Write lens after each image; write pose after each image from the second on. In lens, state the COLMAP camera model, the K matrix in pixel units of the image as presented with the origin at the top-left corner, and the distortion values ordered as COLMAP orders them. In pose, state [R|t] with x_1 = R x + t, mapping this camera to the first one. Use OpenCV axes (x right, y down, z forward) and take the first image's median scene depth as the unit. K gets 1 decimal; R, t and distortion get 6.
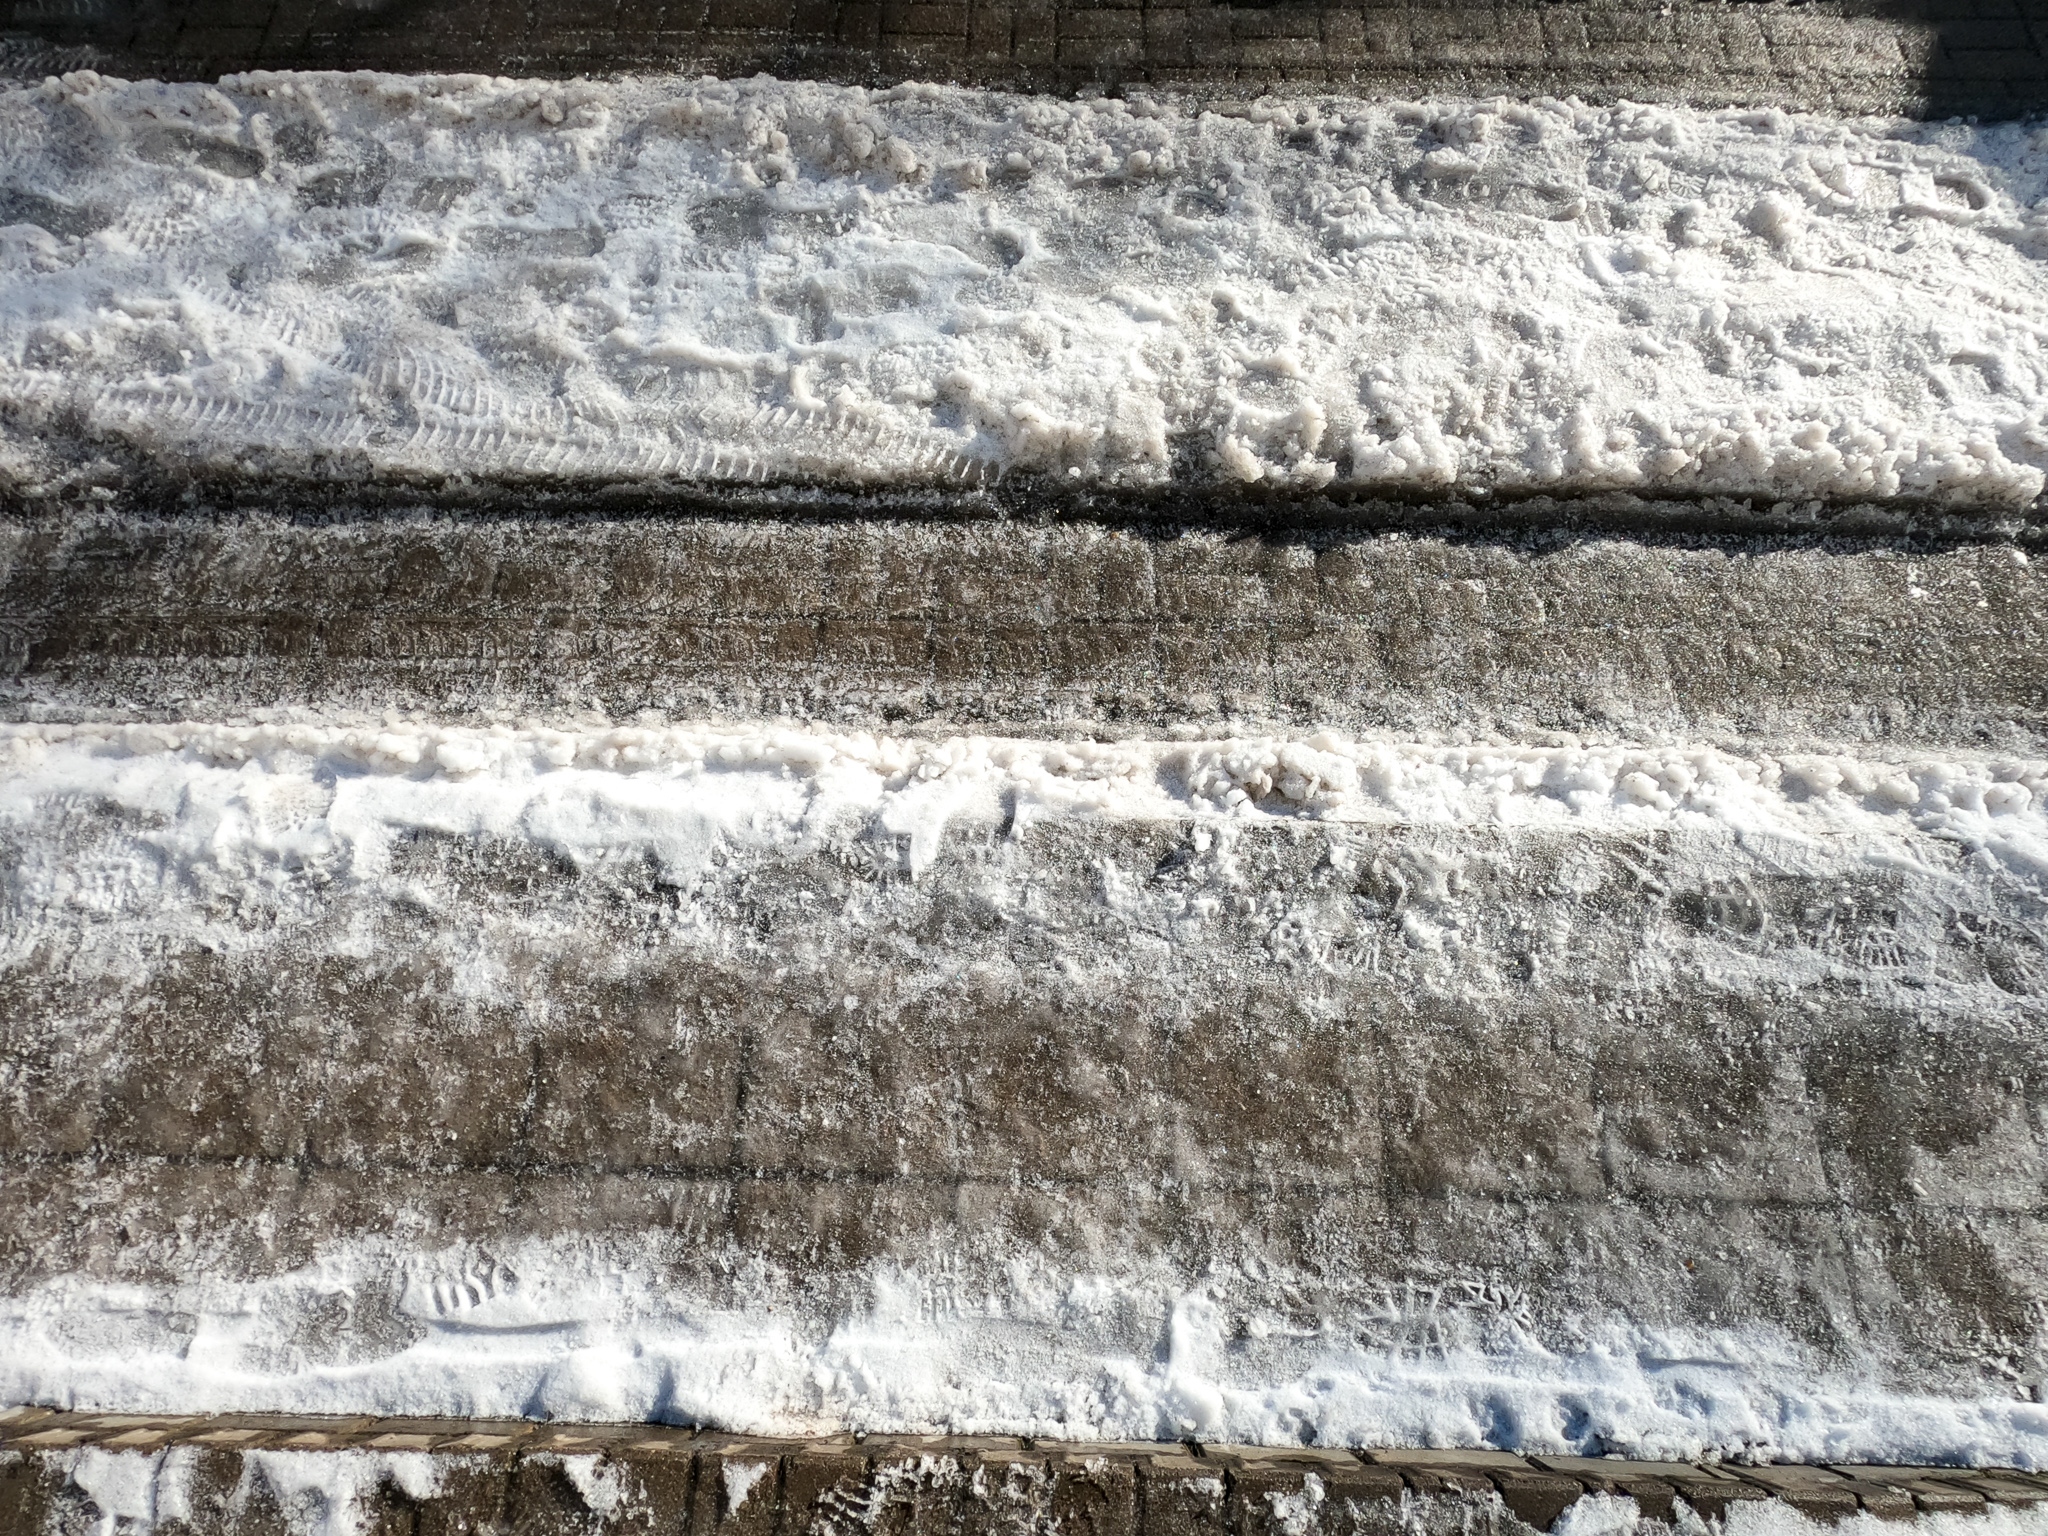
lens RADIAL K [[901.0, 0, 1024.0], [0, 901.0, 768.0], [0, 0, 1]] dist [0.000057, 0.000375]
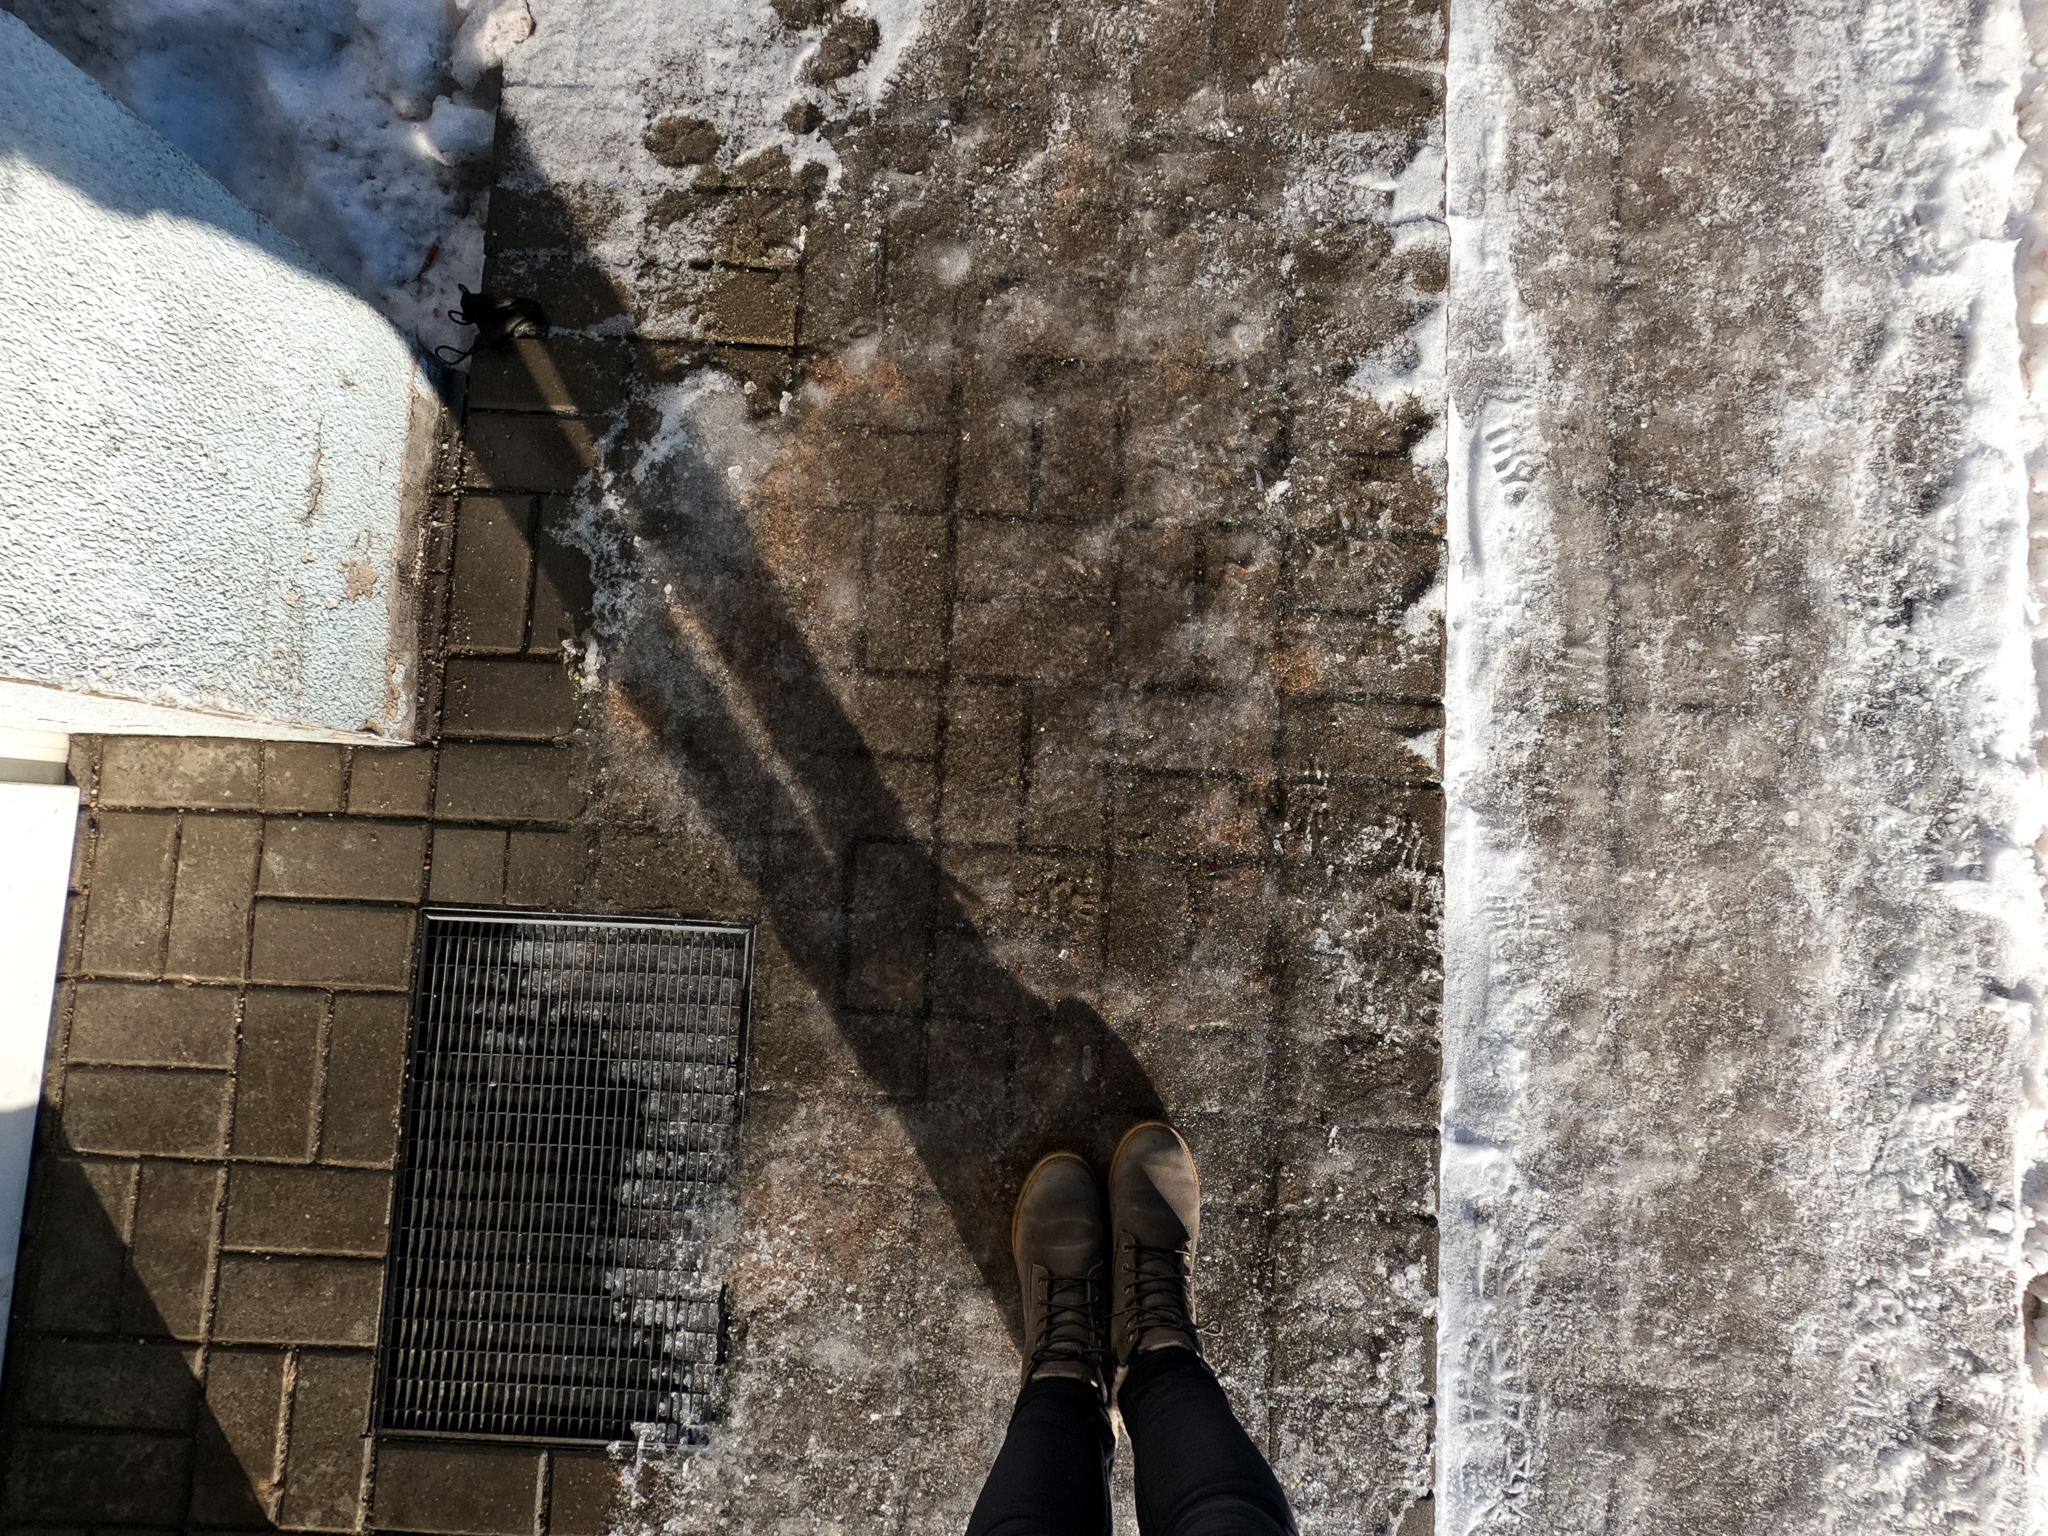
lens RADIAL K [[835.0, 0, 1025.8], [0, 835.0, 763.0], [0, 0, 1]] dist [-0.000170, 0.000343]
pose [[-0.016473, 0.998338, -0.055234, -0.188141], [-0.957811, 0.000096, 0.287398, 0.772140], [0.286926, 0.057639, 0.956217, -0.061185]]
